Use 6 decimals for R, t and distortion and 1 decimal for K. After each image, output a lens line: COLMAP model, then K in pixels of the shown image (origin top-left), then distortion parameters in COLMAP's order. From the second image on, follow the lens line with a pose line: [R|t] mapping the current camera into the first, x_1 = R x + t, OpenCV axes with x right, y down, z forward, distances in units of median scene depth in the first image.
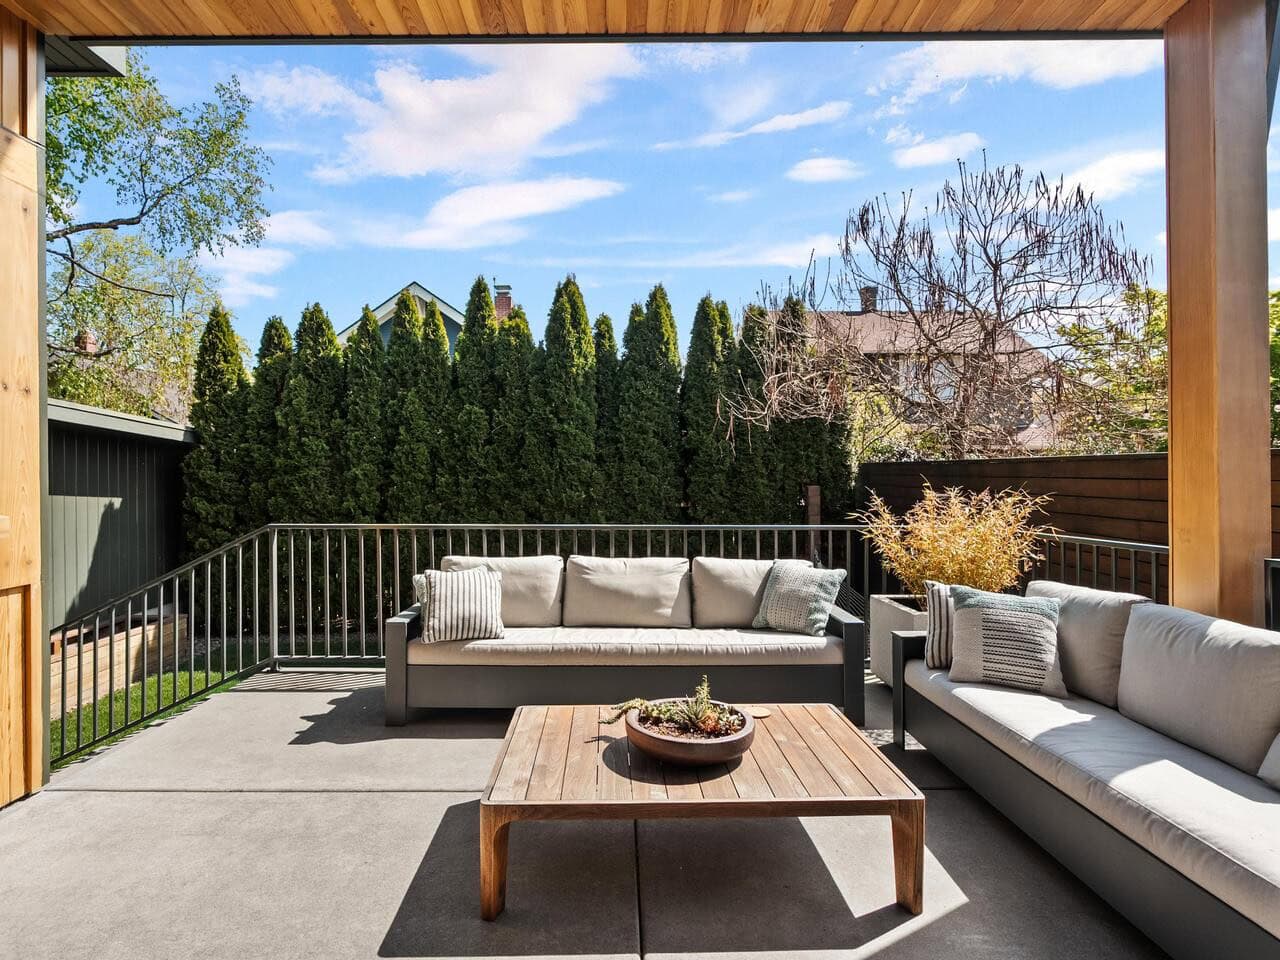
lens RADIAL K [[673.0, 0, 621.3], [0, 673.0, 468.9], [0, 0, 1]] dist [-0.006509, 0.000783]
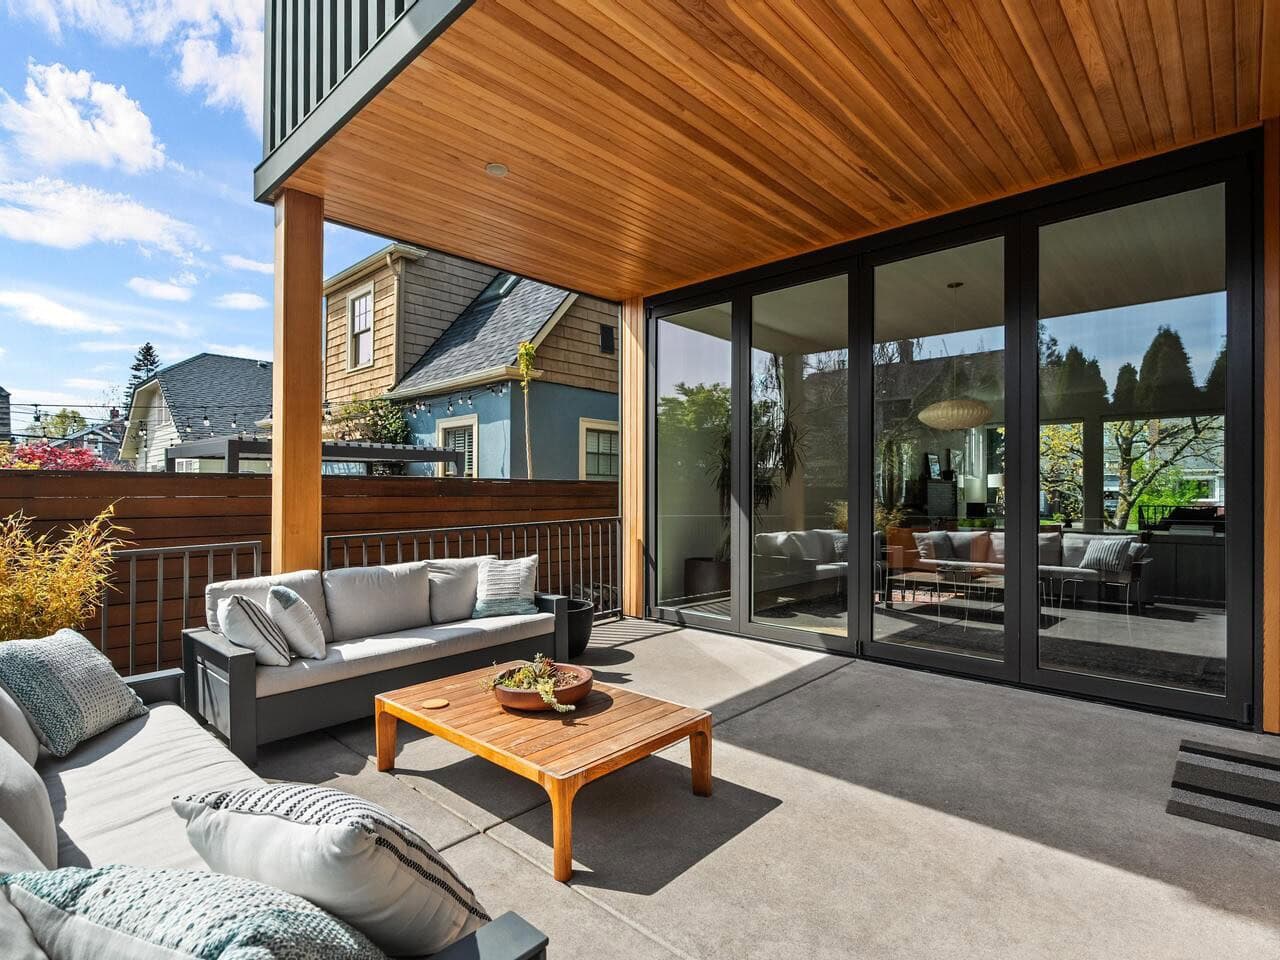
lens RADIAL K [[657.0, 0, 637.7], [0, 657.0, 487.1], [0, 0, 1]] dist [-0.001521, 0.001056]
pose [[-0.724824, 0.012807, 0.688815, -0.212952], [0.003334, 0.999881, -0.015083, 0.007433], [-0.688926, -0.008636, -0.724780, 0.425123]]
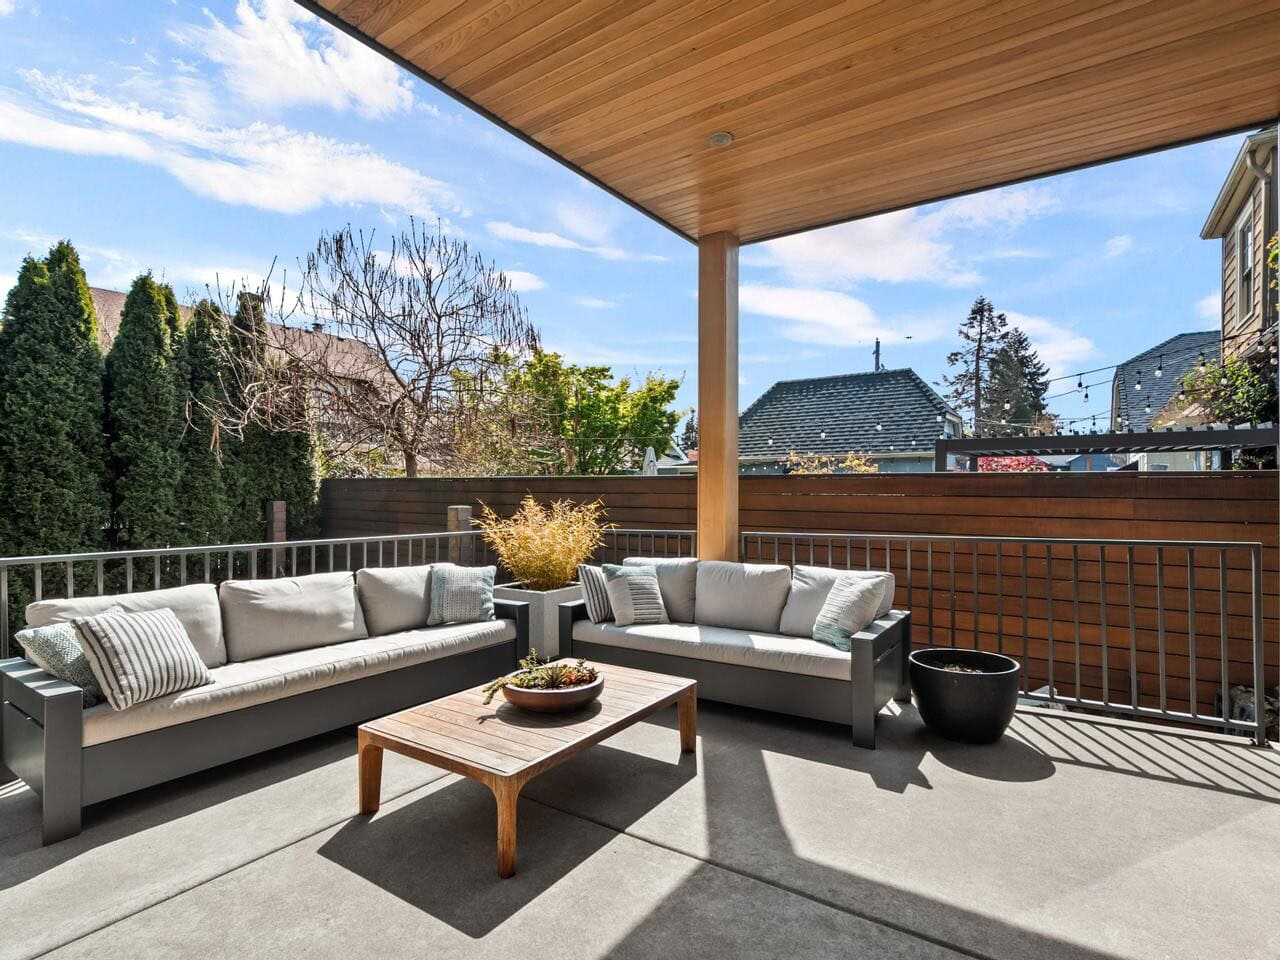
lens RADIAL K [[657.0, 0, 637.7], [0, 657.0, 487.1], [0, 0, 1]] dist [-0.001521, 0.001056]
pose [[0.570723, 0.007160, 0.821112, -0.199149], [-0.009246, 0.999955, -0.002293, 0.002182], [-0.821091, -0.006283, 0.570763, 0.037656]]
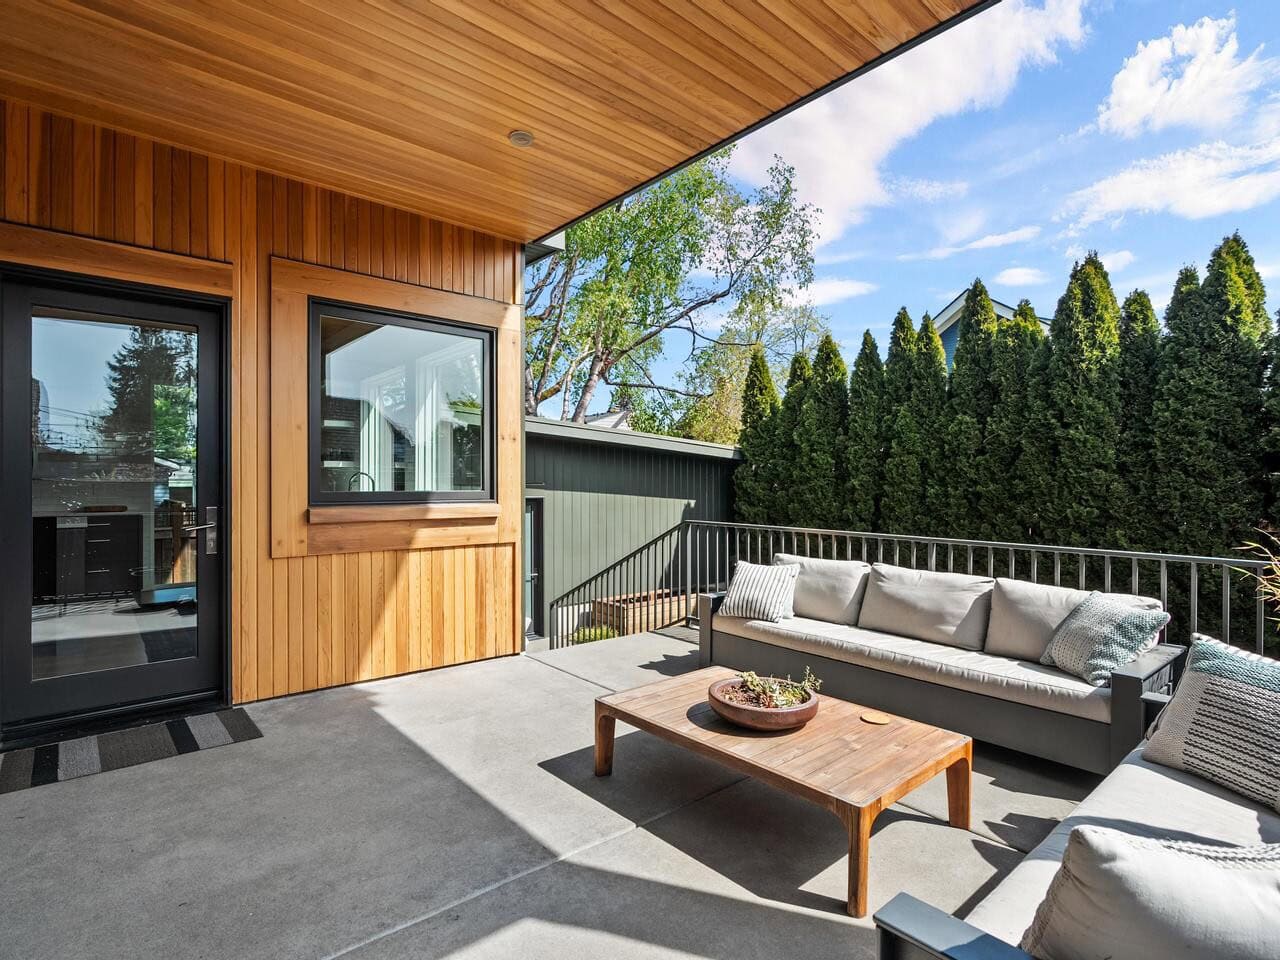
lens RADIAL K [[657.0, 0, 637.7], [0, 657.0, 487.1], [0, 0, 1]] dist [-0.001521, 0.001056]
pose [[0.650180, 0.010343, -0.759710, 0.198777], [-0.001244, 0.999920, 0.012549, -0.001068], [0.759779, -0.007214, 0.650141, 0.020088]]
